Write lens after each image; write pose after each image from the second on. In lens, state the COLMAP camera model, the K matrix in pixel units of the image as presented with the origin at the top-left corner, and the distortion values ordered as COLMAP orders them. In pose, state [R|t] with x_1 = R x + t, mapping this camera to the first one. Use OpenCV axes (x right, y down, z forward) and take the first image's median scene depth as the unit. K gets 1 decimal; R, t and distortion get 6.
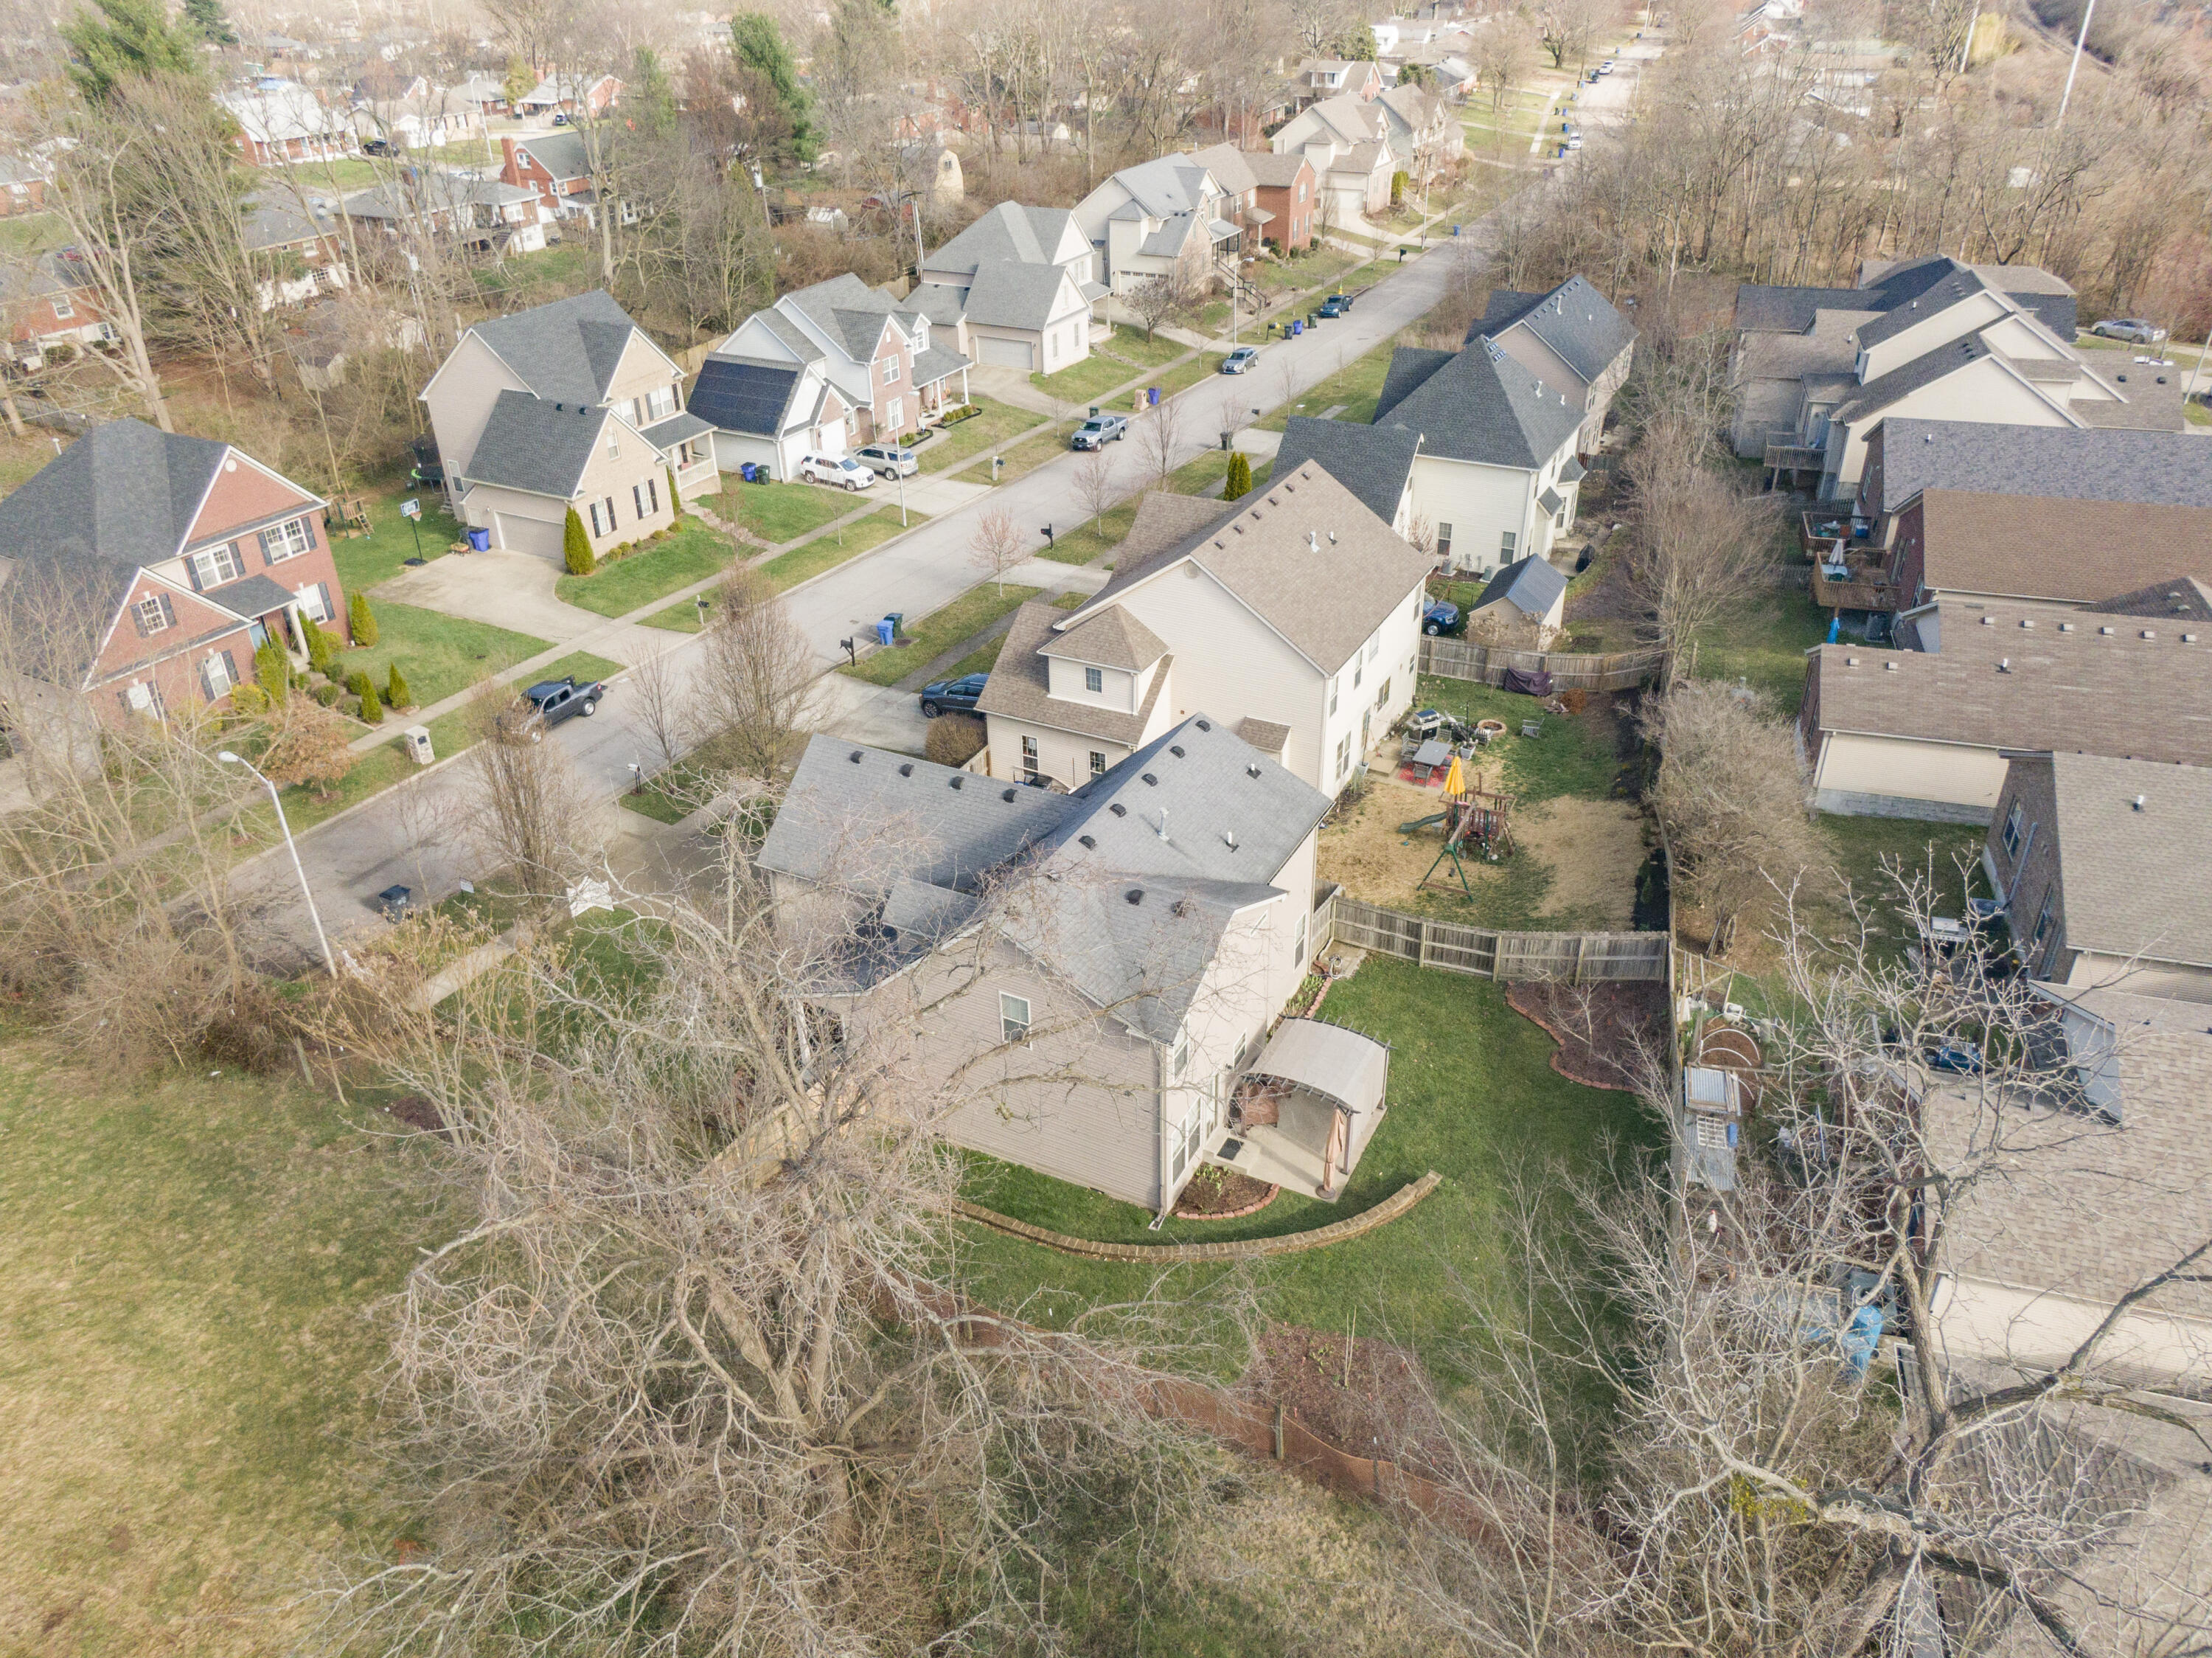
lens RADIAL K [[1563.4, 0, 1106.0], [0, 1563.4, 829.0], [0, 0, 1]] dist [0.025539, -0.025281]
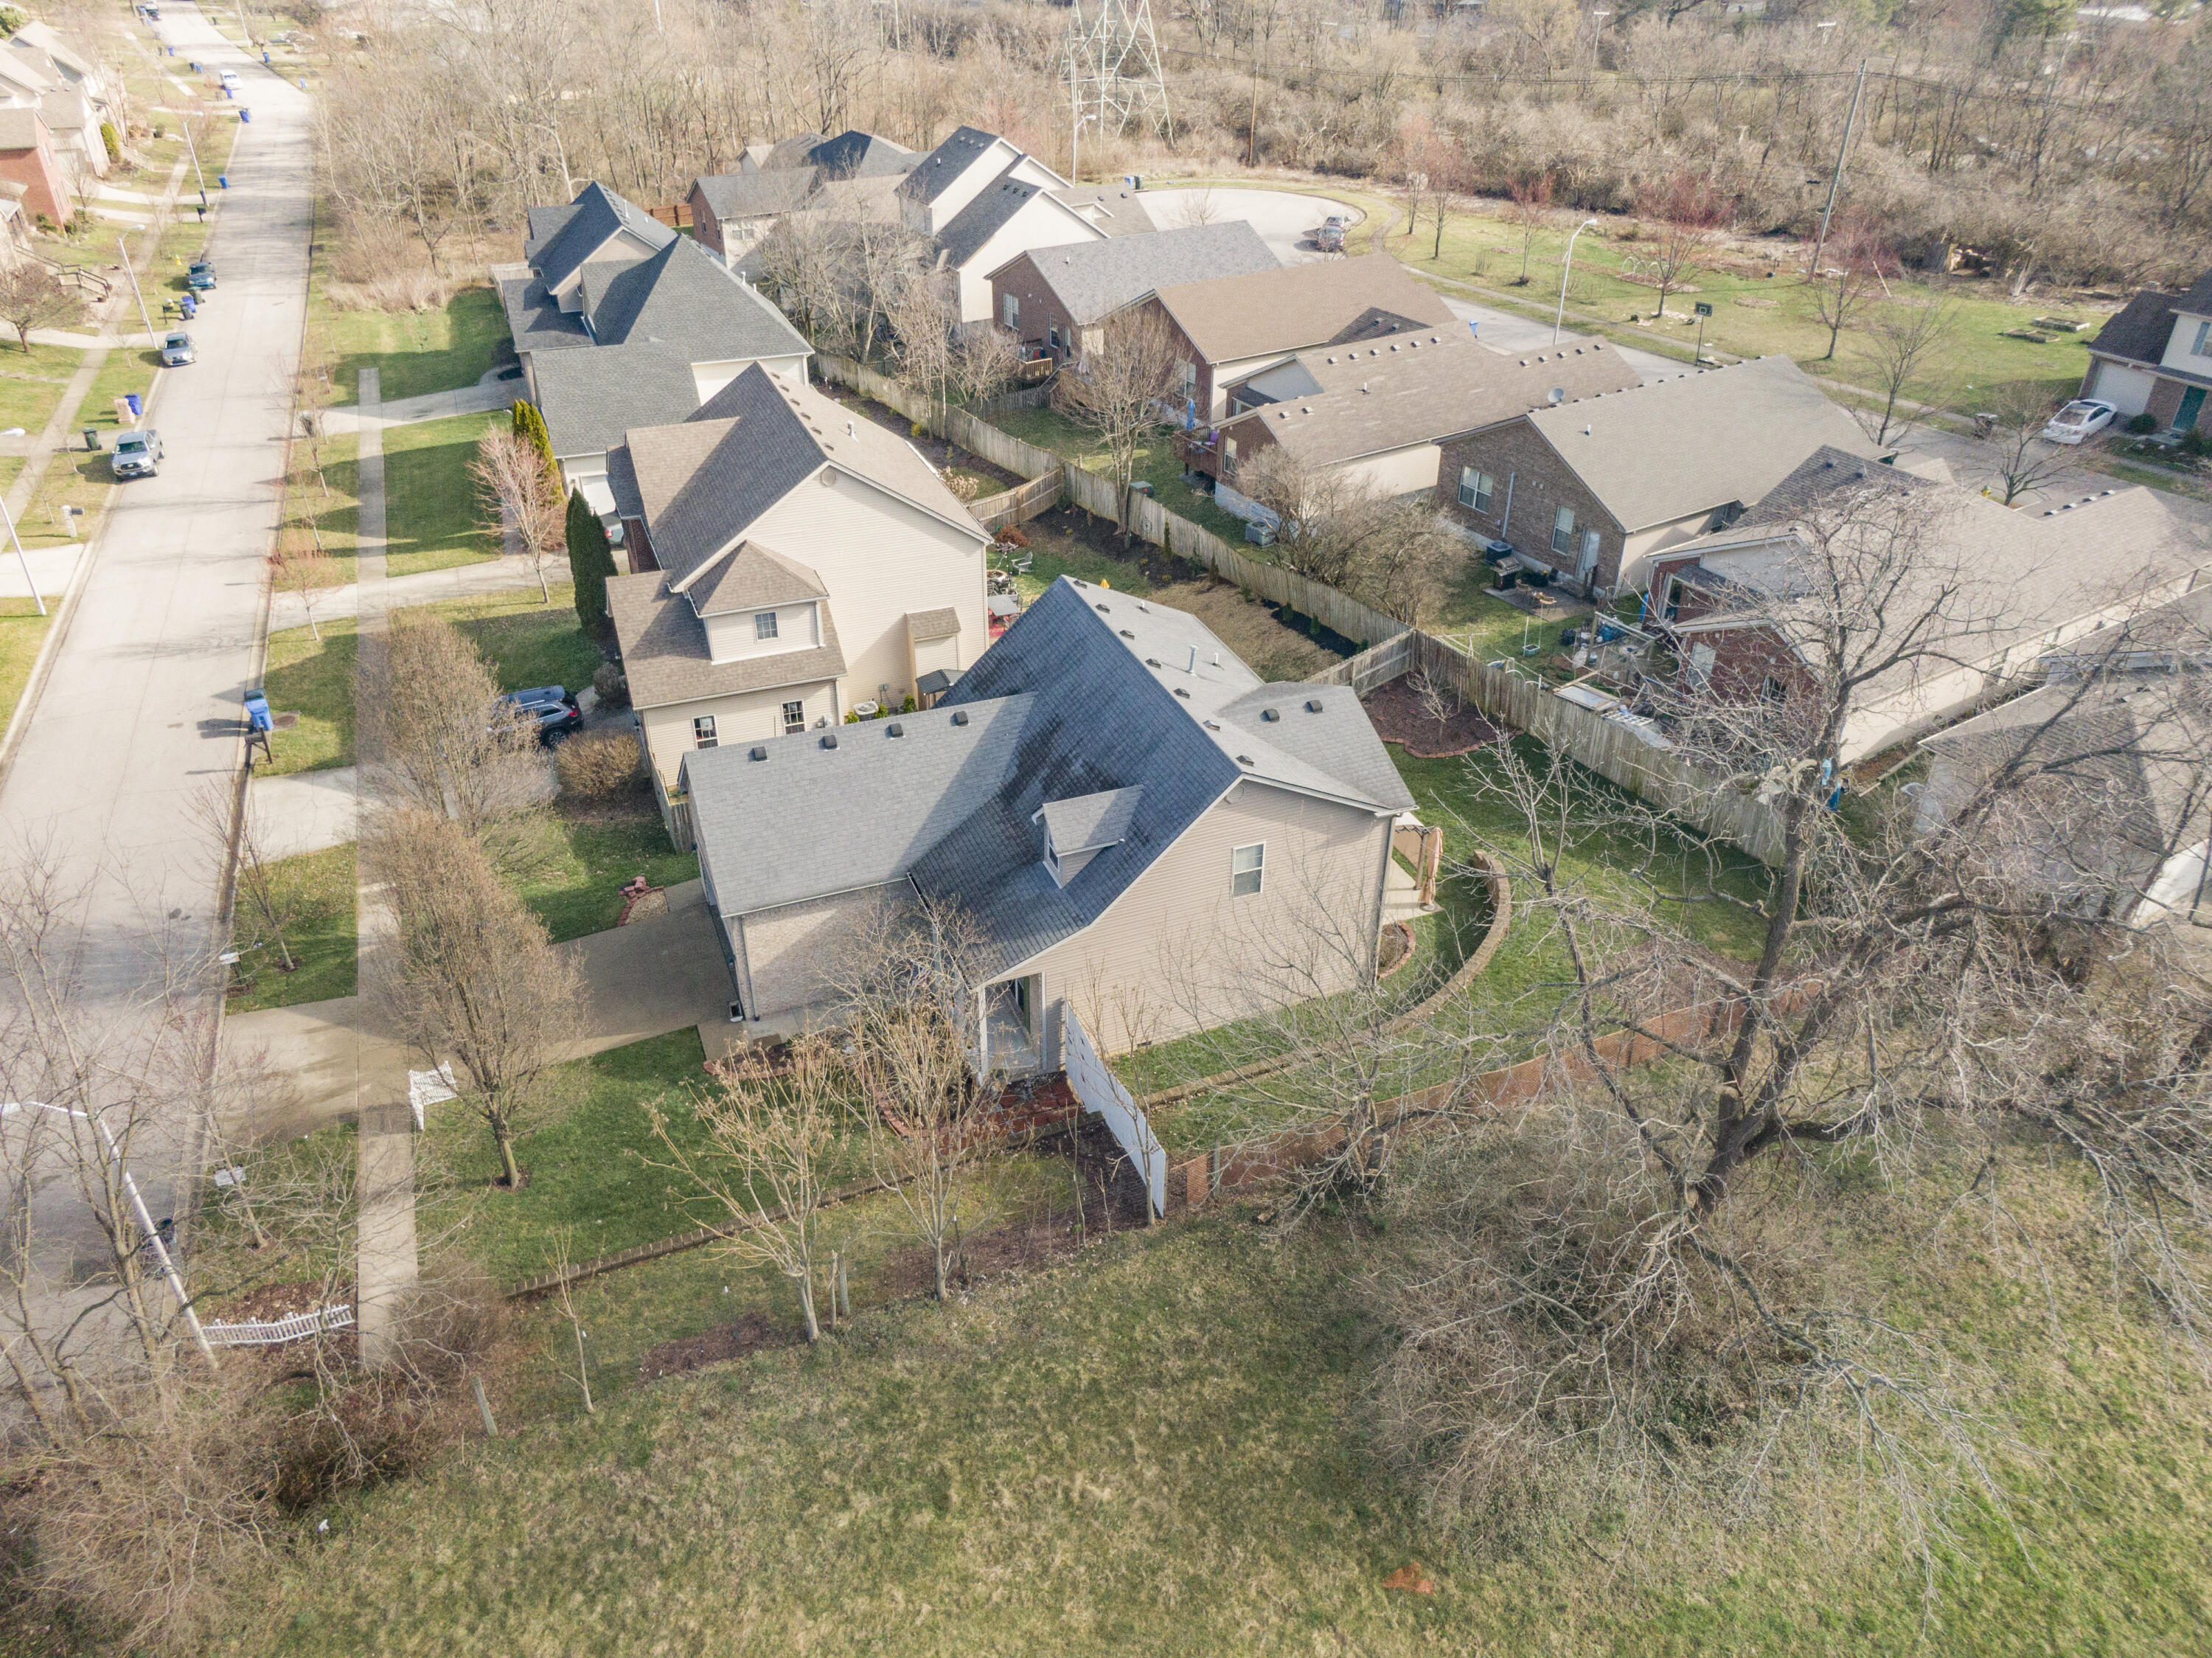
lens RADIAL K [[1563.4, 0, 1106.0], [0, 1563.4, 829.0], [0, 0, 1]] dist [0.025539, -0.025281]
pose [[0.647041, -0.390108, 0.655098, -0.363965], [0.370177, 0.911868, 0.177389, -0.053787], [-0.666564, 0.127724, 0.734425, 0.154801]]
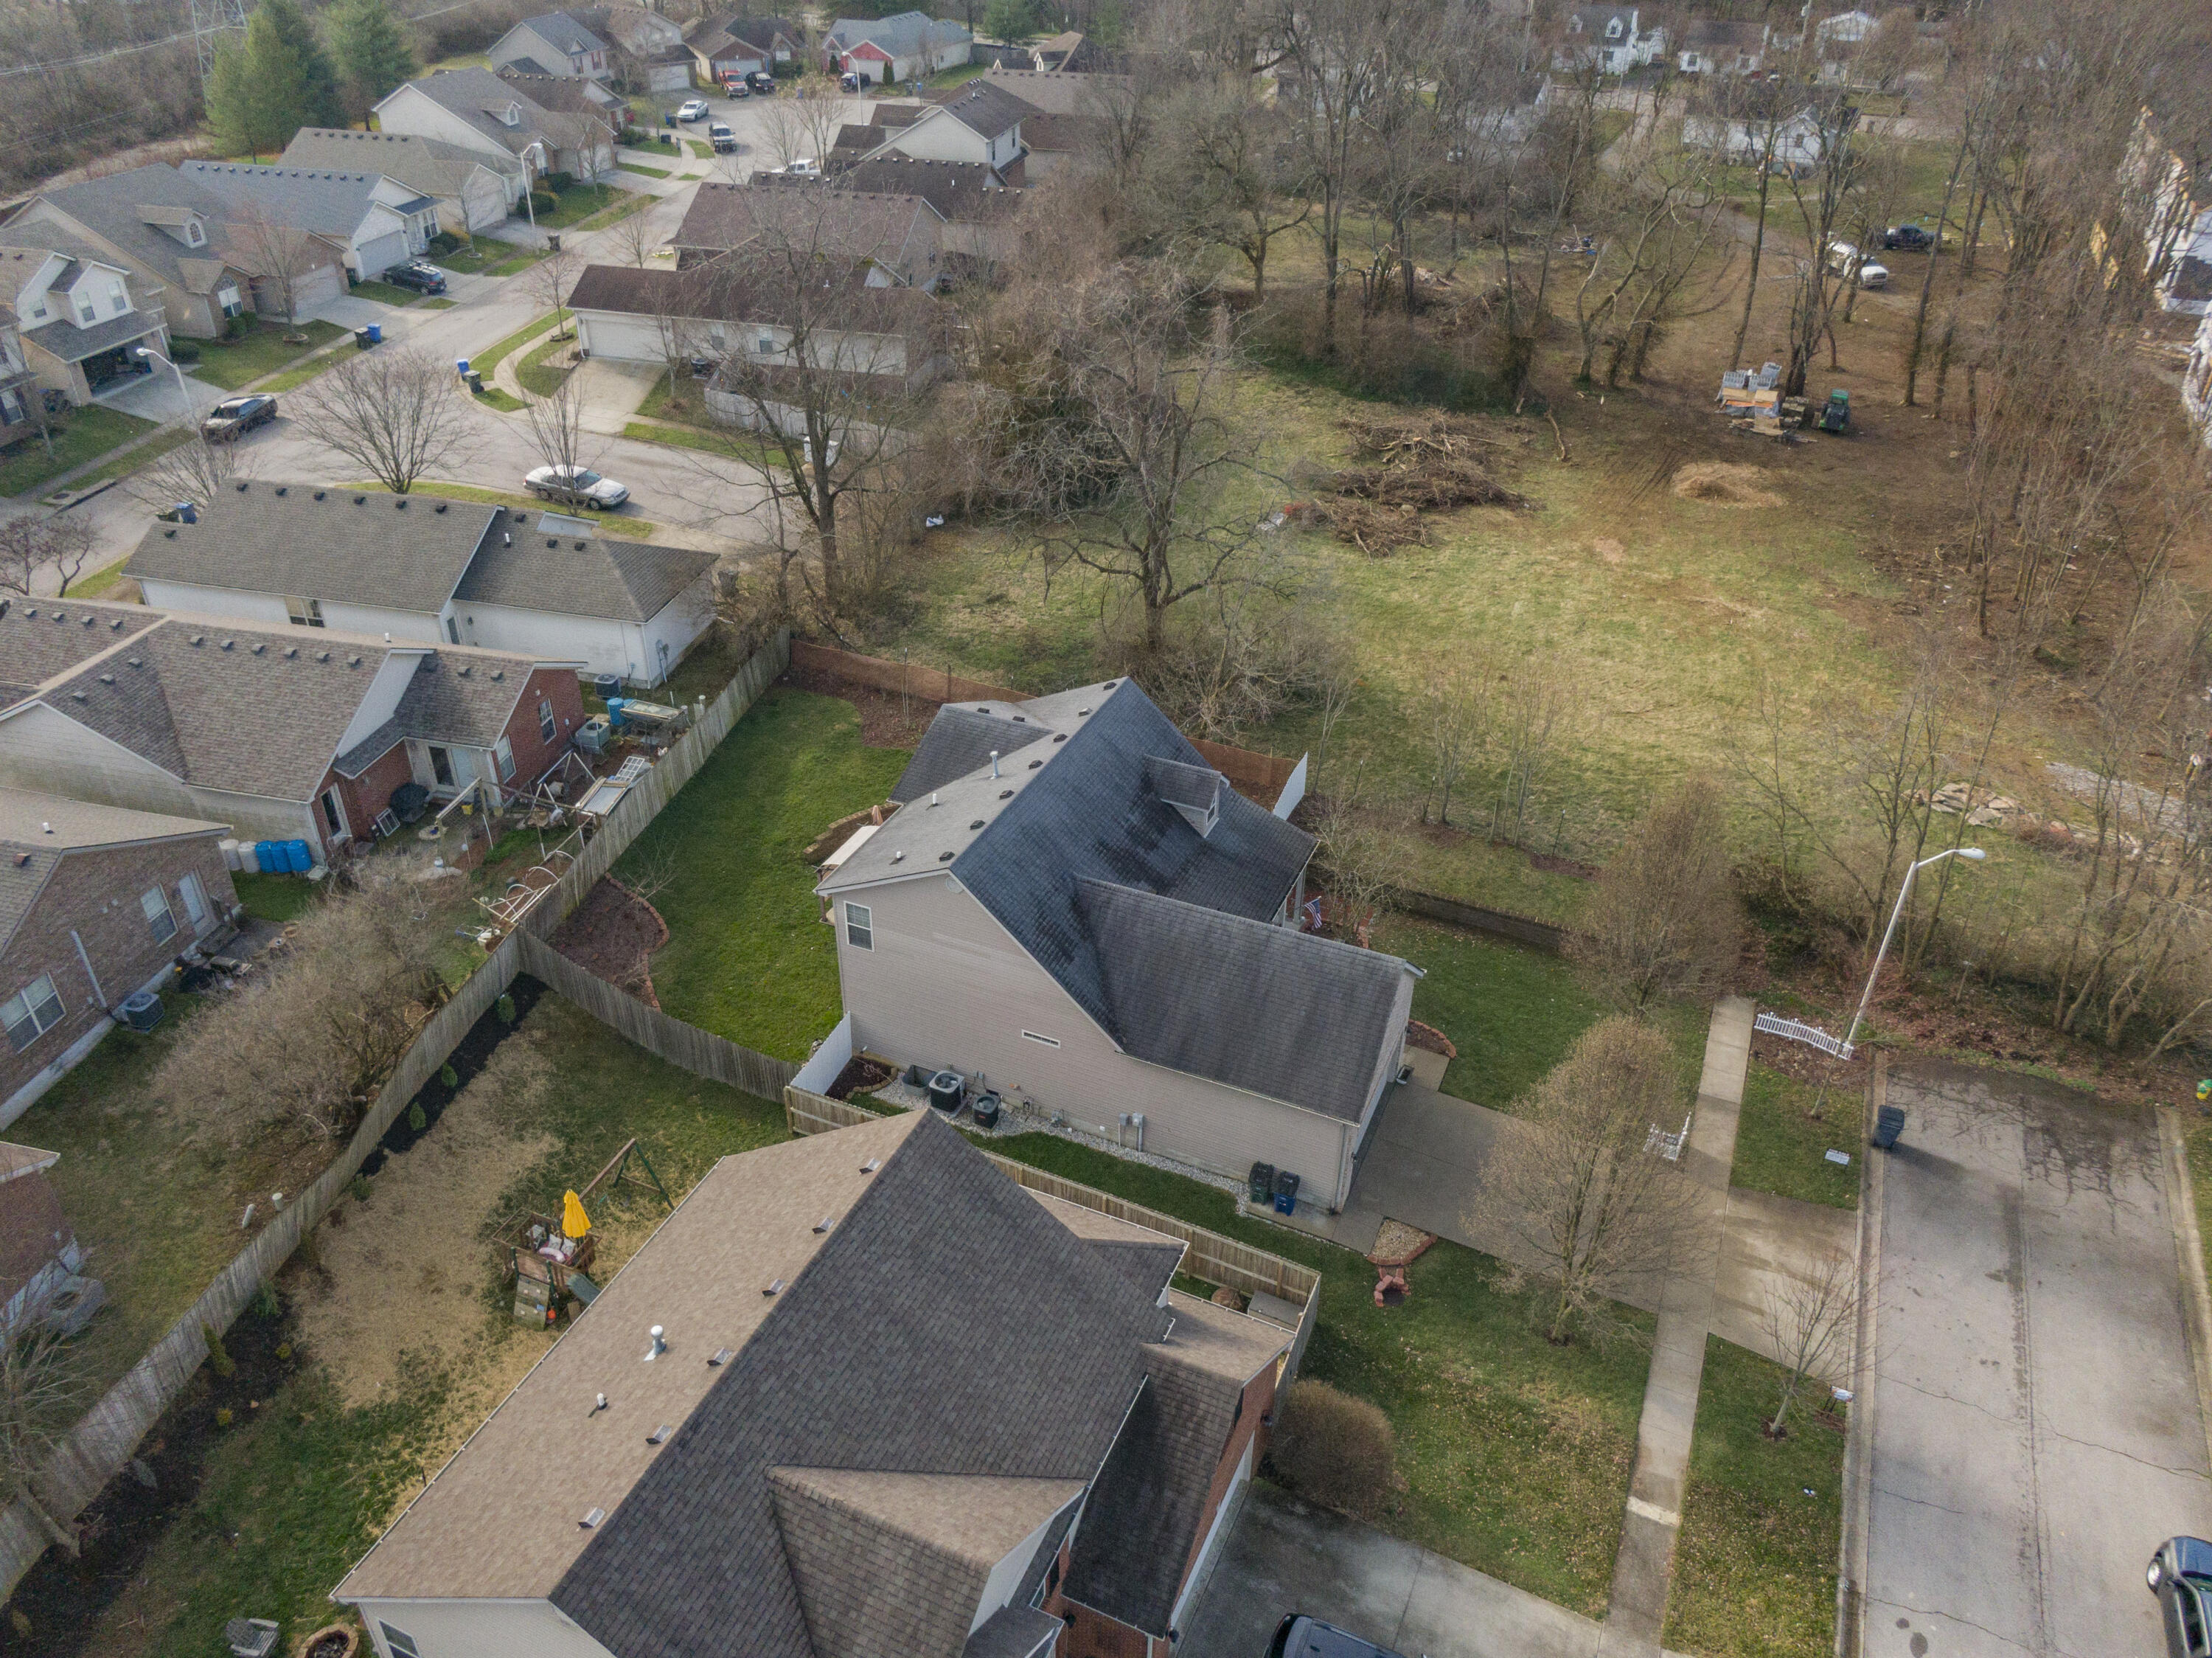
lens RADIAL K [[1563.4, 0, 1106.0], [0, 1563.4, 829.0], [0, 0, 1]] dist [0.025539, -0.025281]
pose [[-0.997477, 0.048242, -0.052080, 0.007497], [-0.025933, 0.435293, 0.899915, -0.510998], [0.066084, 0.898995, -0.432944, 0.785104]]
